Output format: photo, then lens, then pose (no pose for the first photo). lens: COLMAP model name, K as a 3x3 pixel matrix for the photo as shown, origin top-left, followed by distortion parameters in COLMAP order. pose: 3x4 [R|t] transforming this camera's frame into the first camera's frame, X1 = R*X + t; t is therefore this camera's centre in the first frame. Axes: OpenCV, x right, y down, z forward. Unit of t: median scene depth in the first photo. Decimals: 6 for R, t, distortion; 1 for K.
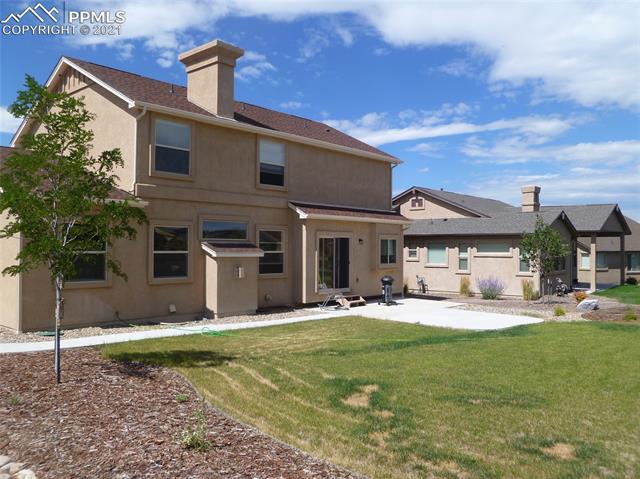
lens RADIAL K [[541.6, 0, 320.0], [0, 541.6, 239.5], [0, 0, 1]] dist [-0.076775, 0.000636]
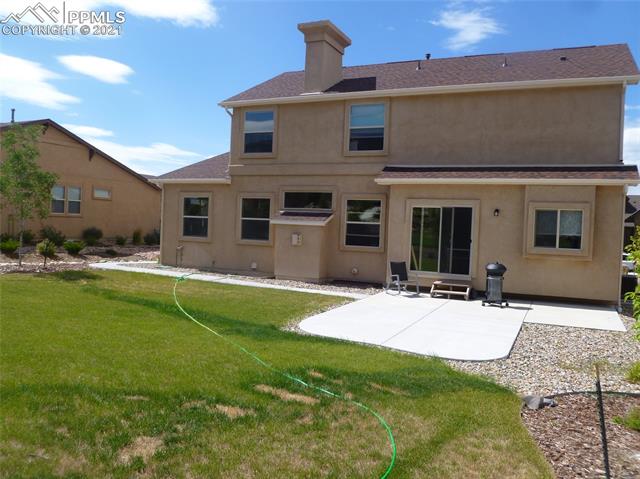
lens RADIAL K [[541.6, 0, 320.0], [0, 541.6, 239.5], [0, 0, 1]] dist [-0.076775, 0.000636]
pose [[0.298150, 0.039402, -0.953705, 0.798504], [-0.015876, 0.999214, 0.036319, 0.019858], [0.954387, 0.004312, 0.298542, 0.668244]]
